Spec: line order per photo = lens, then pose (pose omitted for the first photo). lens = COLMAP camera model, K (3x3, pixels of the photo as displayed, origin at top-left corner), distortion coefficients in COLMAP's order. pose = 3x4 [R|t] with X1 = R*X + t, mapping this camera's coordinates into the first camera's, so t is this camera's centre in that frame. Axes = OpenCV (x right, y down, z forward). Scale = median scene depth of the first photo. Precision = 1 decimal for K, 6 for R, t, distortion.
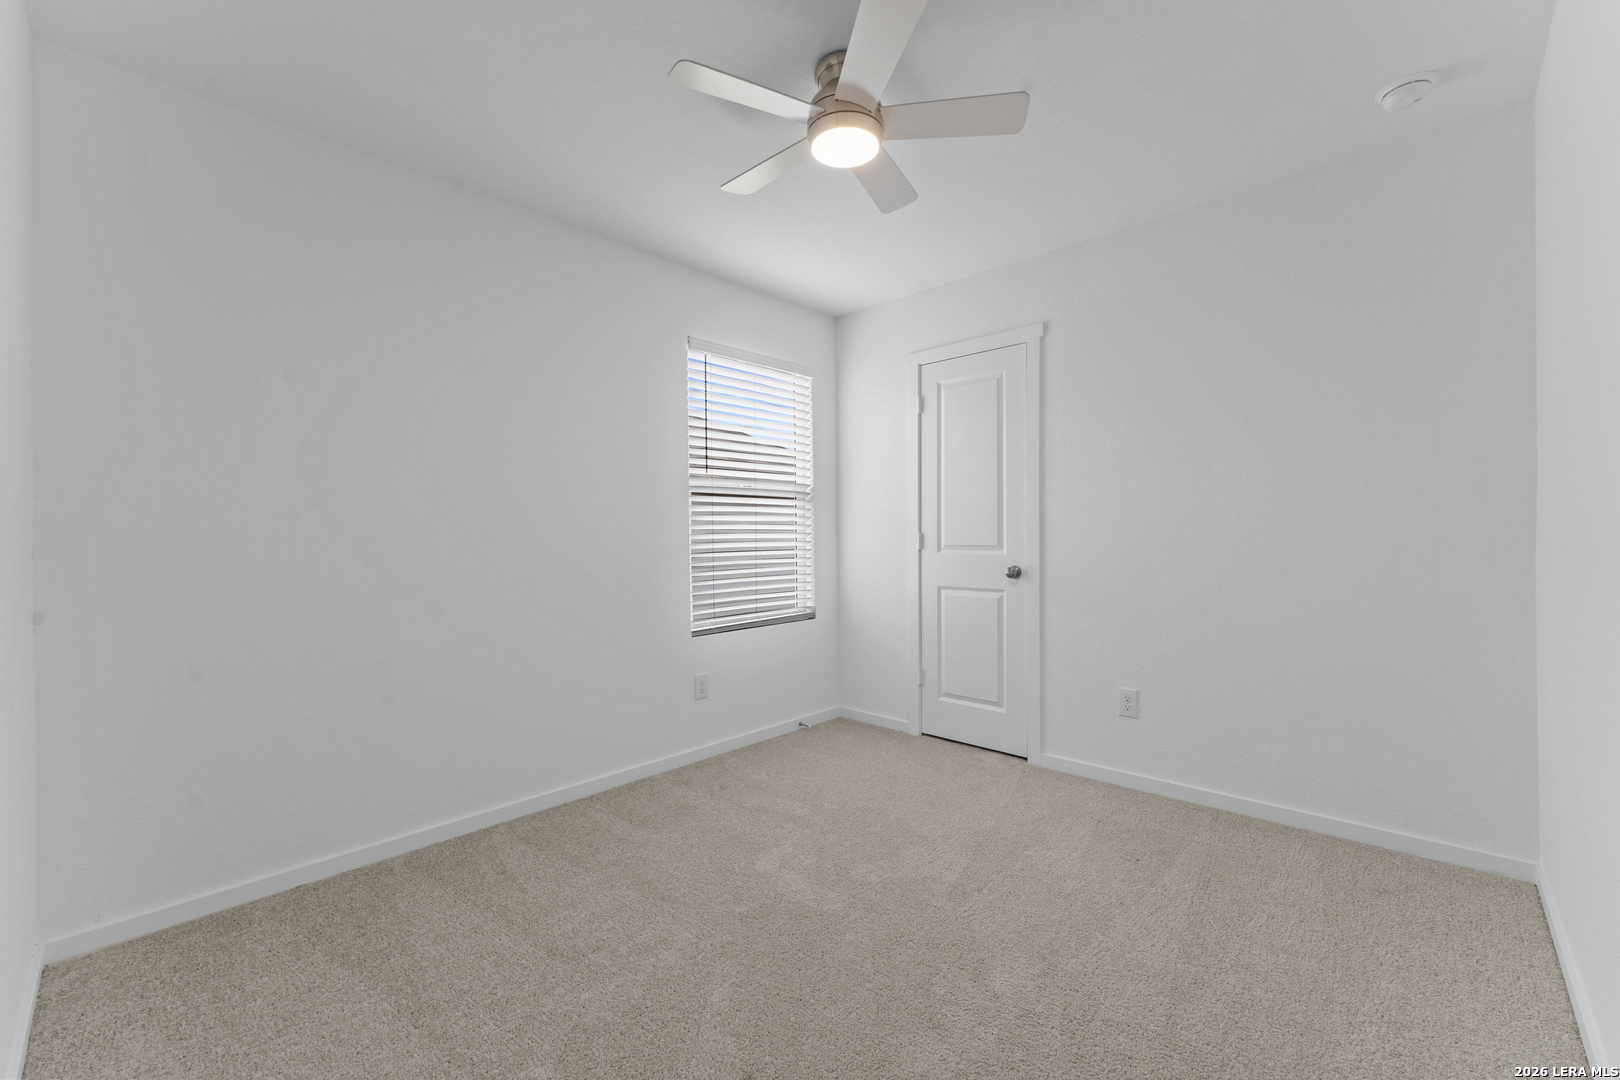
lens RADIAL K [[664.5, 0, 810.0], [0, 664.5, 540.0], [0, 0, 1]] dist [-0.093498, -0.000011]
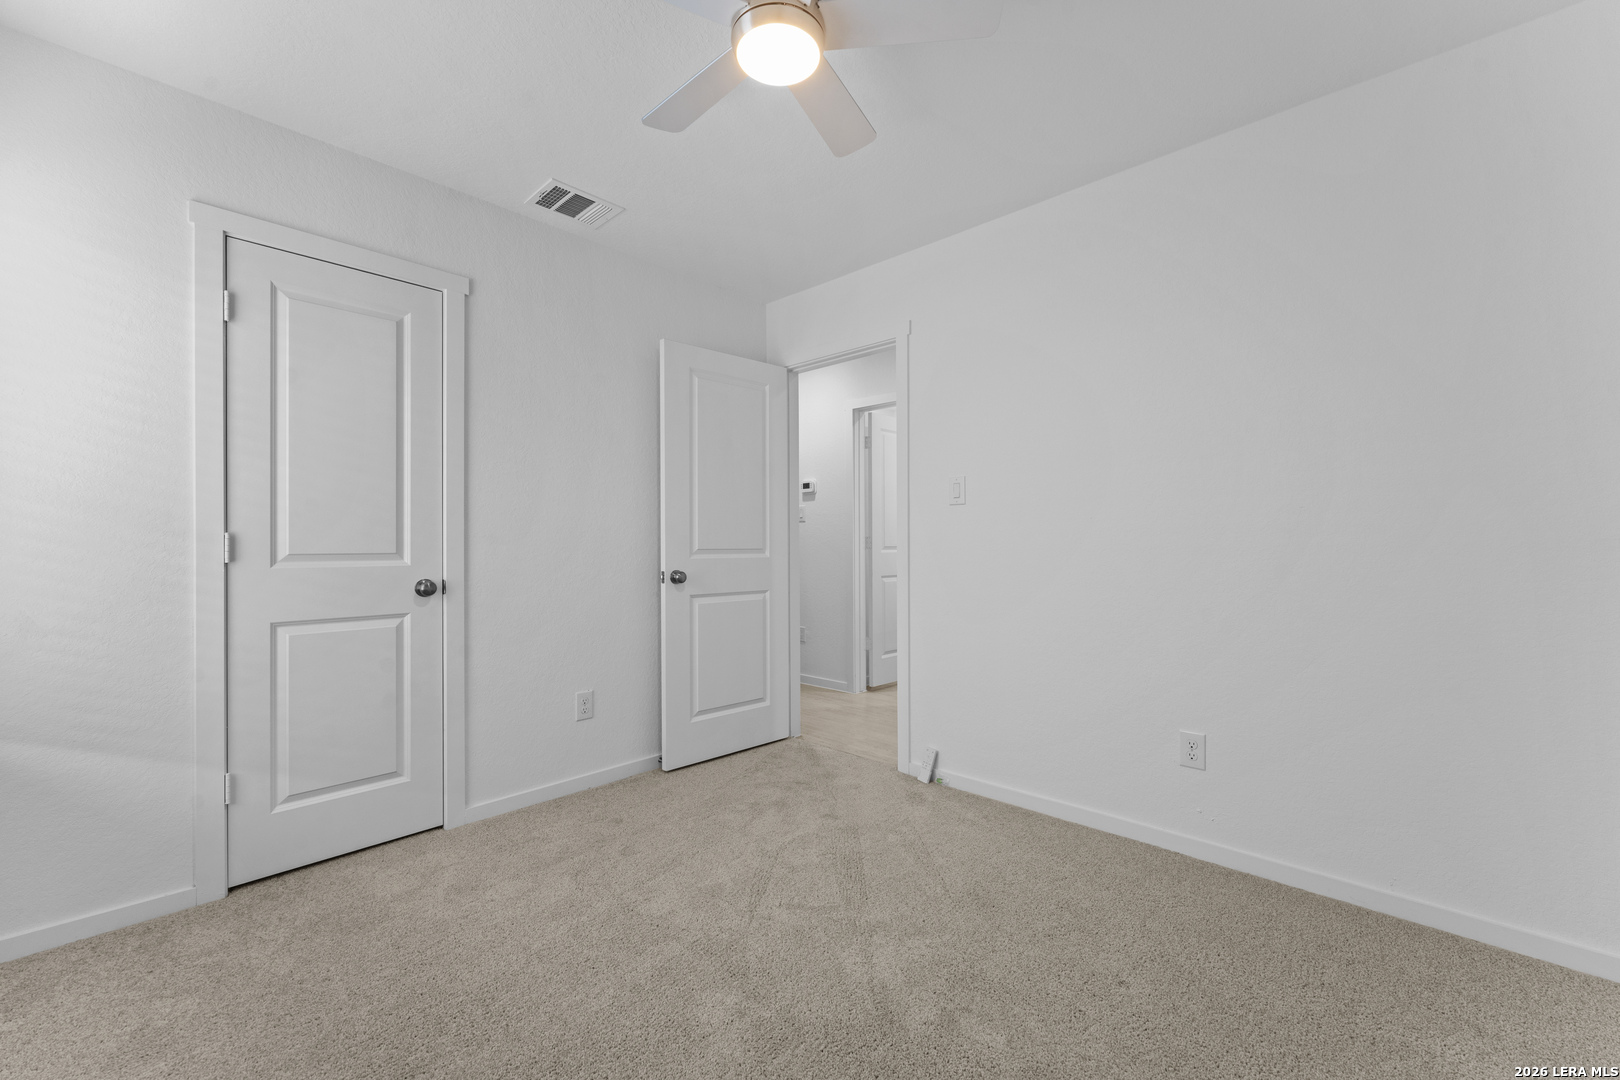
lens RADIAL K [[656.6, 0, 814.6], [0, 656.6, 551.7], [0, 0, 1]] dist [-0.001123, -0.000057]
pose [[-0.028232, -0.014597, 0.999495, -0.435774], [0.015765, 0.999763, 0.015046, 0.004326], [-0.999477, 0.016181, -0.027995, 0.552486]]
